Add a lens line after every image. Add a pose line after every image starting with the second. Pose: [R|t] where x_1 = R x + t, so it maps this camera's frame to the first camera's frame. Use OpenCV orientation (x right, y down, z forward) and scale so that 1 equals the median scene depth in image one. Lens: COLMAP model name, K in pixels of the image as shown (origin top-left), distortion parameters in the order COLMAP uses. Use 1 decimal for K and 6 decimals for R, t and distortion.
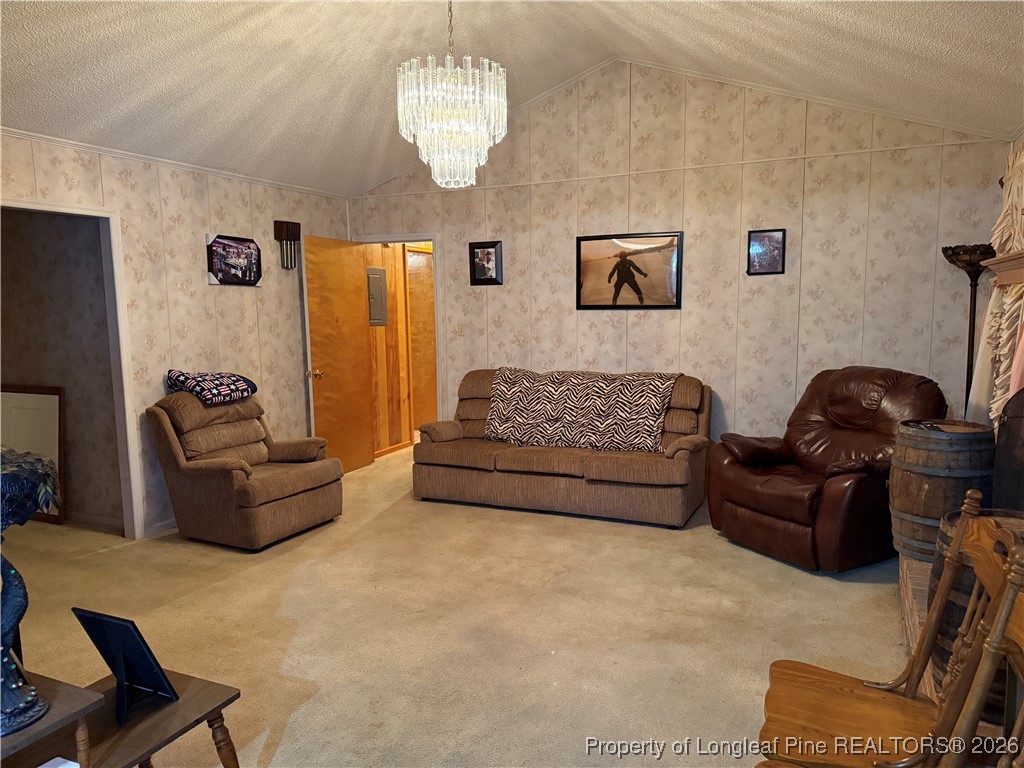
lens RADIAL K [[716.6, 0, 518.4], [0, 716.6, 390.7], [0, 0, 1]] dist [0.084503, -0.134457]
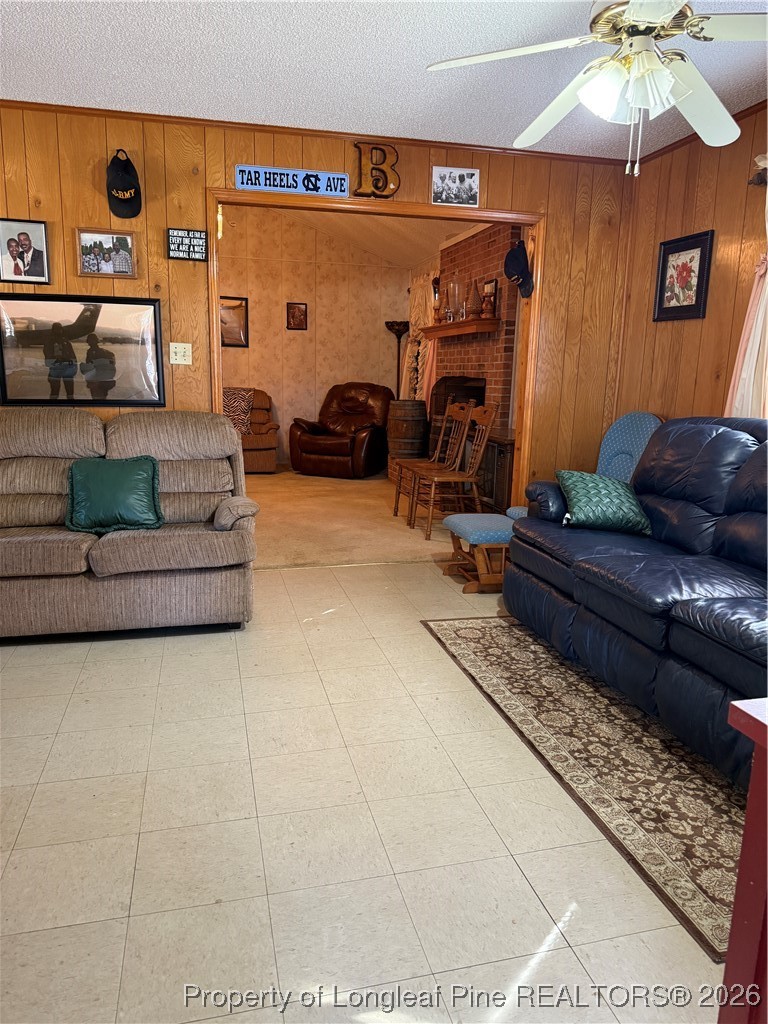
lens RADIAL K [[716.6, 0, 393.3], [0, 716.6, 528.5], [0, 0, 1]] dist [0.084503, -0.134457]
pose [[0.780603, -0.101189, 0.616782, -0.606778], [0.040222, 0.992895, 0.111988, 0.130404], [-0.623731, -0.062610, 0.779127, -0.526162]]
